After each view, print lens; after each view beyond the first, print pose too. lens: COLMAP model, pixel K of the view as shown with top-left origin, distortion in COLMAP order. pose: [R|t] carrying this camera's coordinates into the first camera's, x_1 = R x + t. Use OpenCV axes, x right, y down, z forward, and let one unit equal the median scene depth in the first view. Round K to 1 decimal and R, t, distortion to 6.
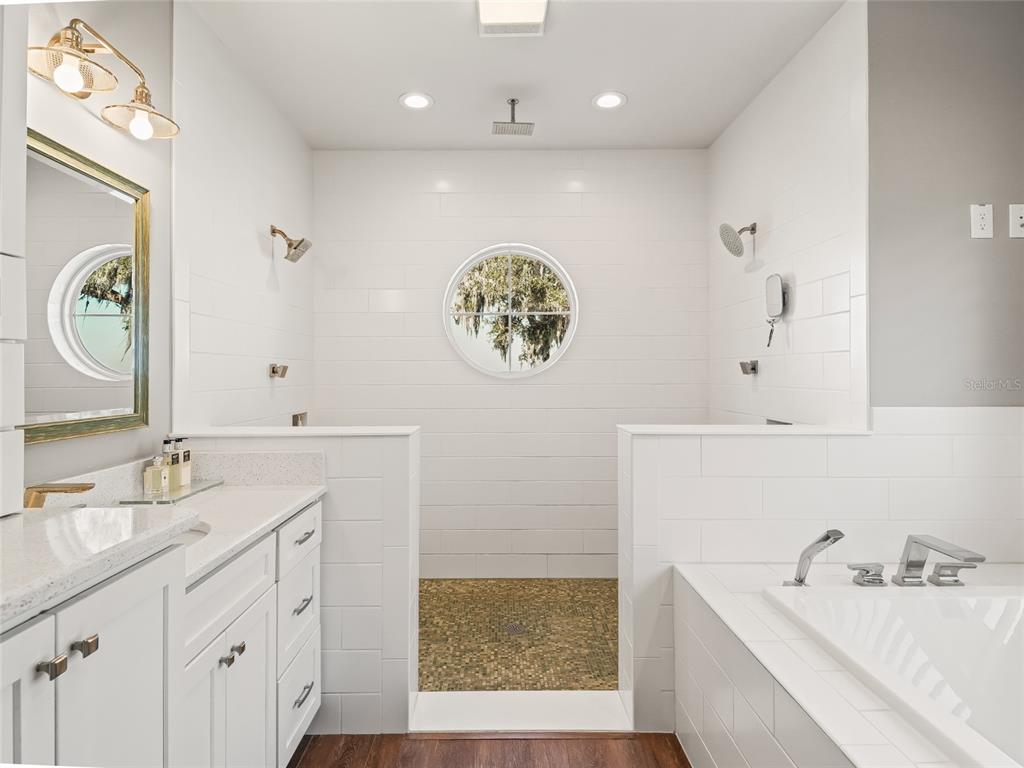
lens RADIAL K [[521.8, 0, 506.7], [0, 521.8, 367.2], [0, 0, 1]] dist [0.003299, -0.000014]
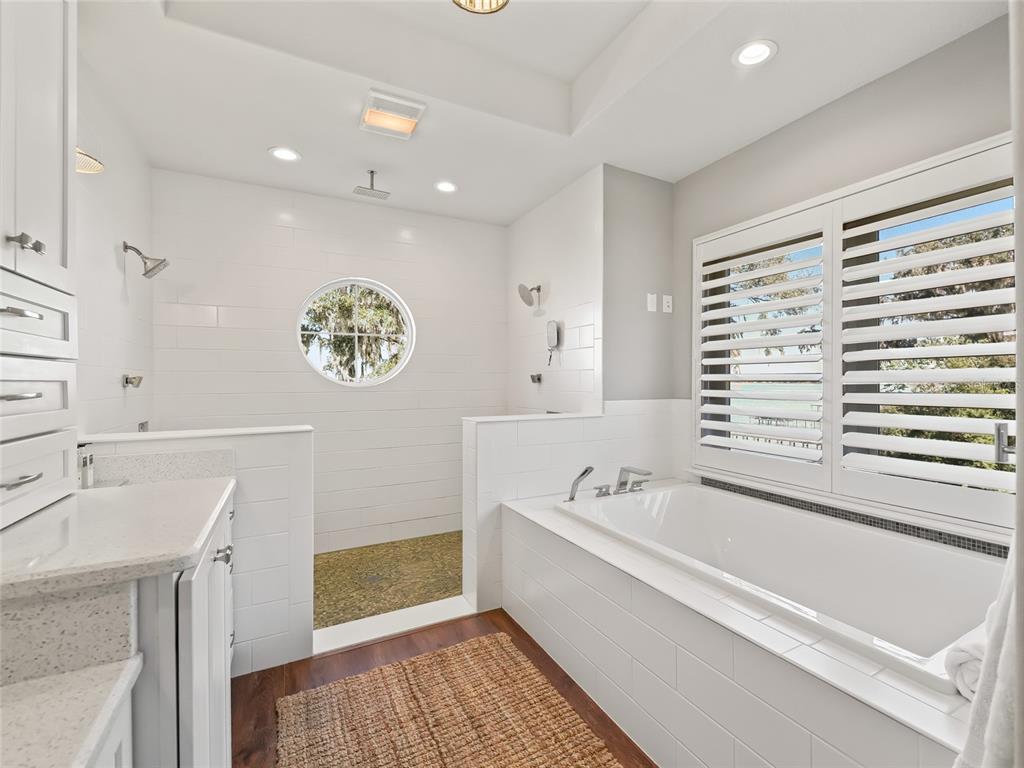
lens RADIAL K [[465.8, 0, 511.4], [0, 465.8, 383.0], [0, 0, 1]] dist [-0.000891, 0.000207]
pose [[0.905126, -0.004422, 0.425121, -0.205924], [-0.001699, 0.999900, 0.014019, -0.005697], [-0.425141, -0.013411, 0.905028, -0.238512]]
